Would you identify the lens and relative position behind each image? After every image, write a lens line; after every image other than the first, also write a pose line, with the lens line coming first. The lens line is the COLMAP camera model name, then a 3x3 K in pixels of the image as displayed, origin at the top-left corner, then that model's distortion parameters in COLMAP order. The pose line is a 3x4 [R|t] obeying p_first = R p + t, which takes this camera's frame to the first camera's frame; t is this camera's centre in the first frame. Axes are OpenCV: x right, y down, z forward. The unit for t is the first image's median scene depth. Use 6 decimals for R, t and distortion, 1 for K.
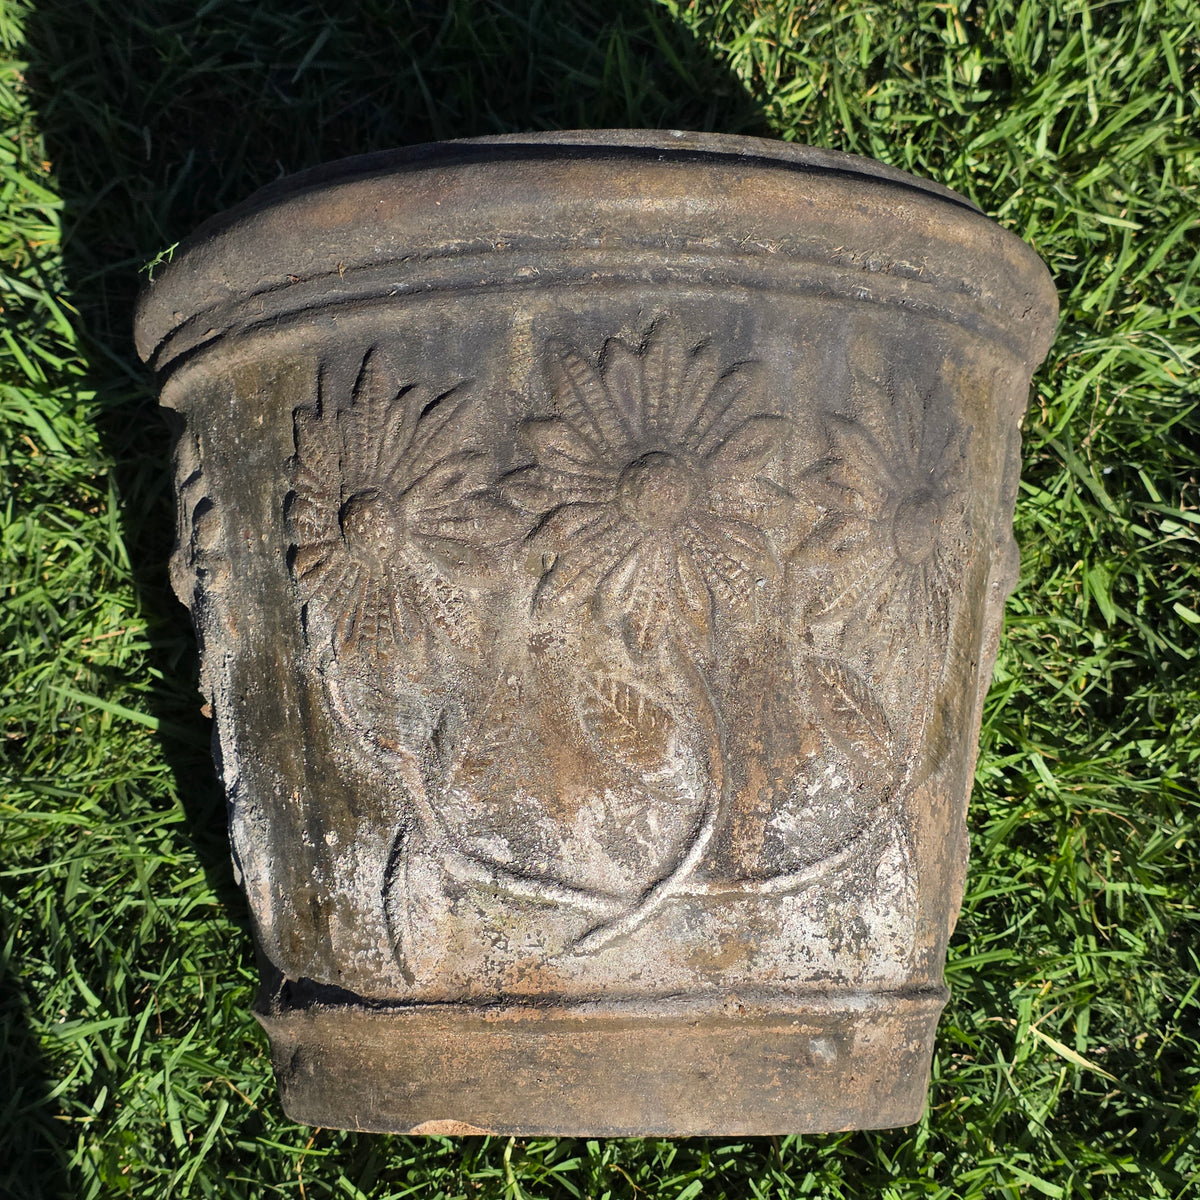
lens RADIAL K [[2358.8, 0, 591.7], [0, 2358.8, 598.2], [0, 0, 1]] dist [0.184074, -0.789065]
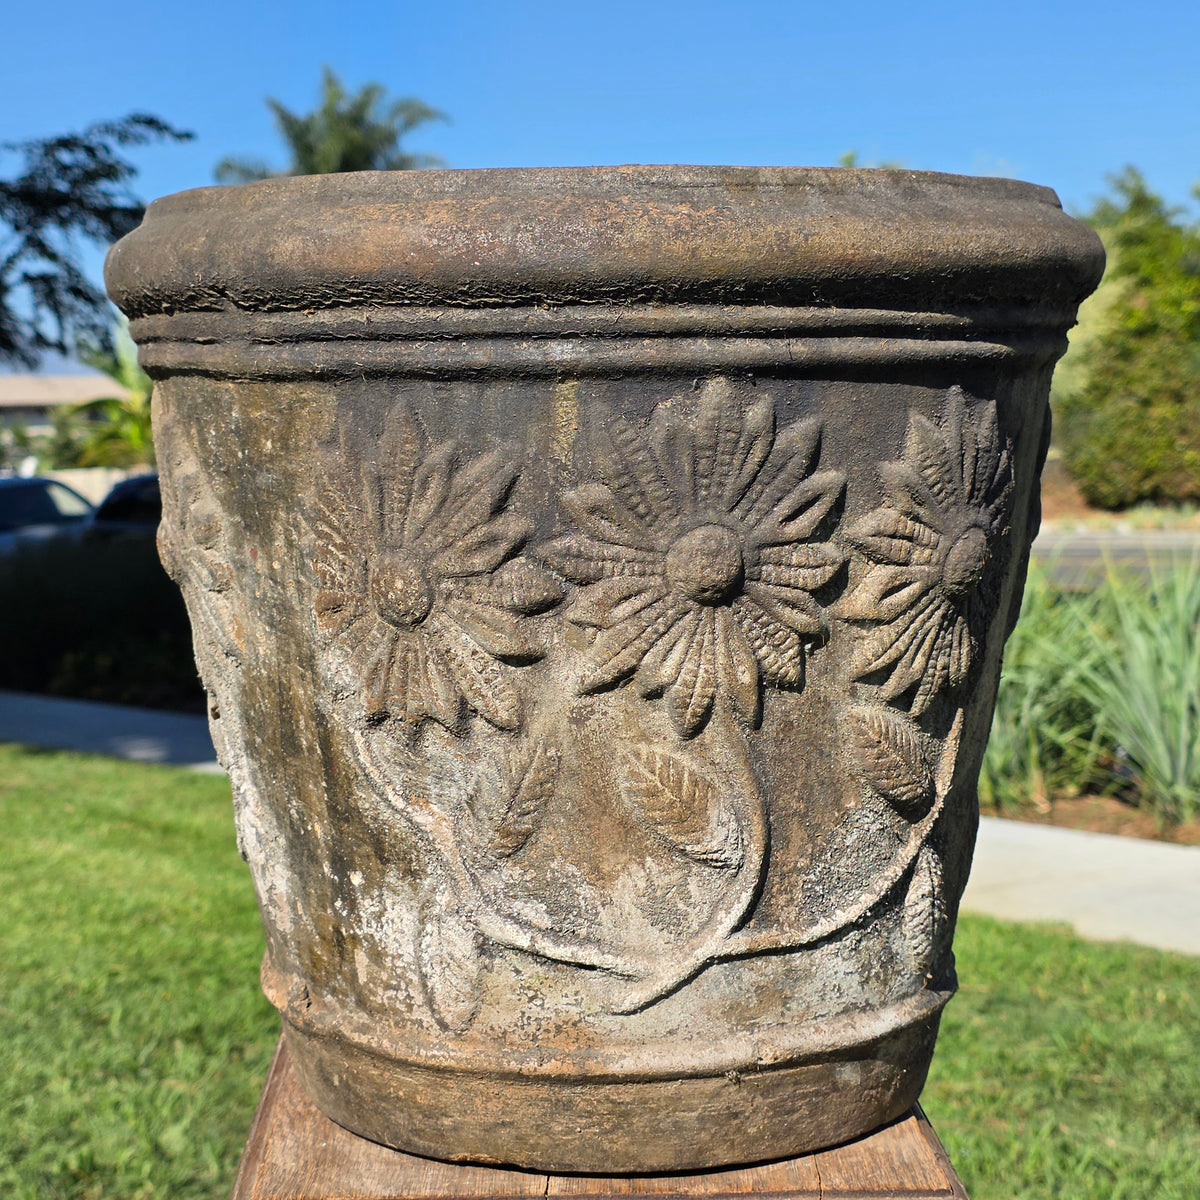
lens RADIAL K [[2358.8, 0, 591.7], [0, 2358.8, 598.2], [0, 0, 1]] dist [0.184074, -0.789065]
pose [[0.997149, -0.006874, 0.075148, -0.088005], [-0.014267, 0.960711, 0.277183, -0.288395], [-0.074100, -0.277465, 0.957874, 0.091495]]
